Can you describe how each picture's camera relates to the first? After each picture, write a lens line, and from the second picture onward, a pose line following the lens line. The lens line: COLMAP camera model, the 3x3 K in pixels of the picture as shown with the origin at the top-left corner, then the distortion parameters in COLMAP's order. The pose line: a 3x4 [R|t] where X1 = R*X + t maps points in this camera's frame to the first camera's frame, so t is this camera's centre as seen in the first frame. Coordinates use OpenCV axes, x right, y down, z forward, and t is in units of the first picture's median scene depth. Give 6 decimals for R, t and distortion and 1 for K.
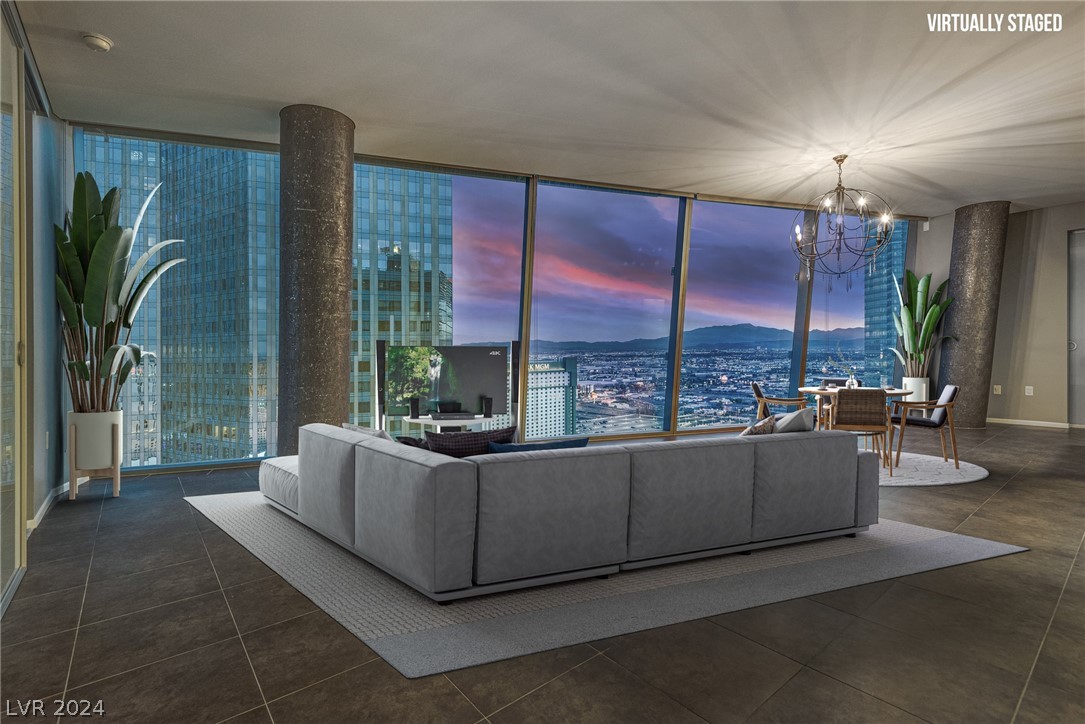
lens RADIAL K [[497.6, 0, 537.9], [0, 497.6, 385.1], [0, 0, 1]] dist [0.000043, -0.000401]
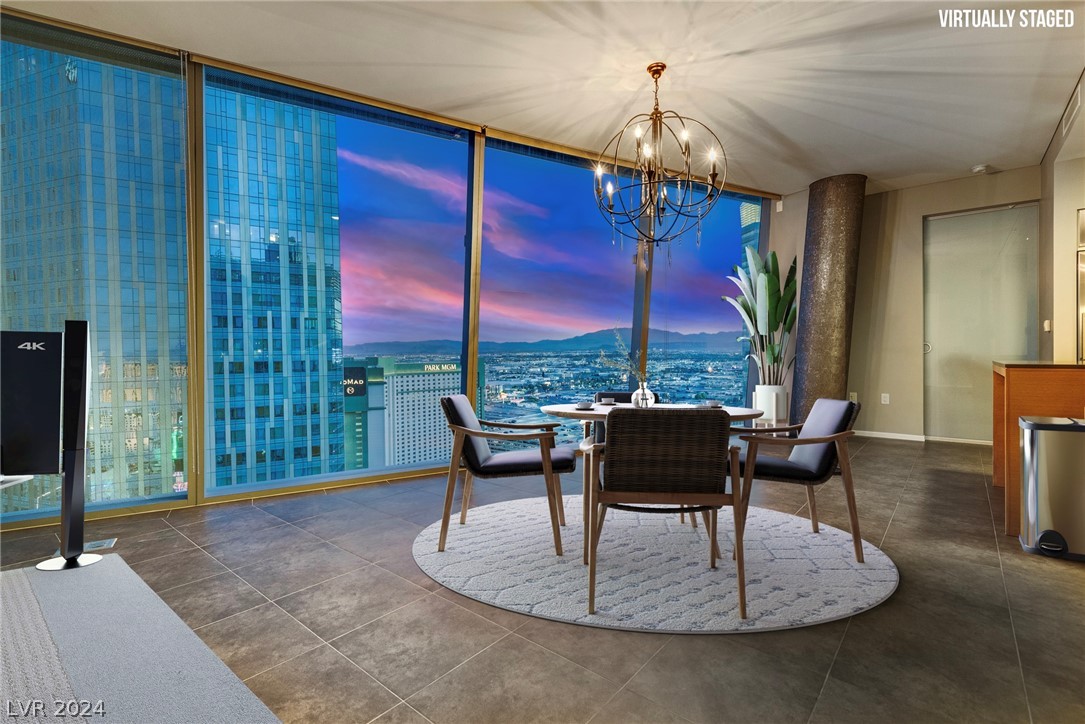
lens RADIAL K [[493.4, 0, 547.8], [0, 493.4, 386.8], [0, 0, 1]] dist [0.018209, 0.000059]
pose [[0.979424, -0.011223, 0.201503, 0.239643], [0.010619, 0.999935, 0.004081, -0.020310], [-0.201535, -0.001857, 0.979479, 0.273079]]
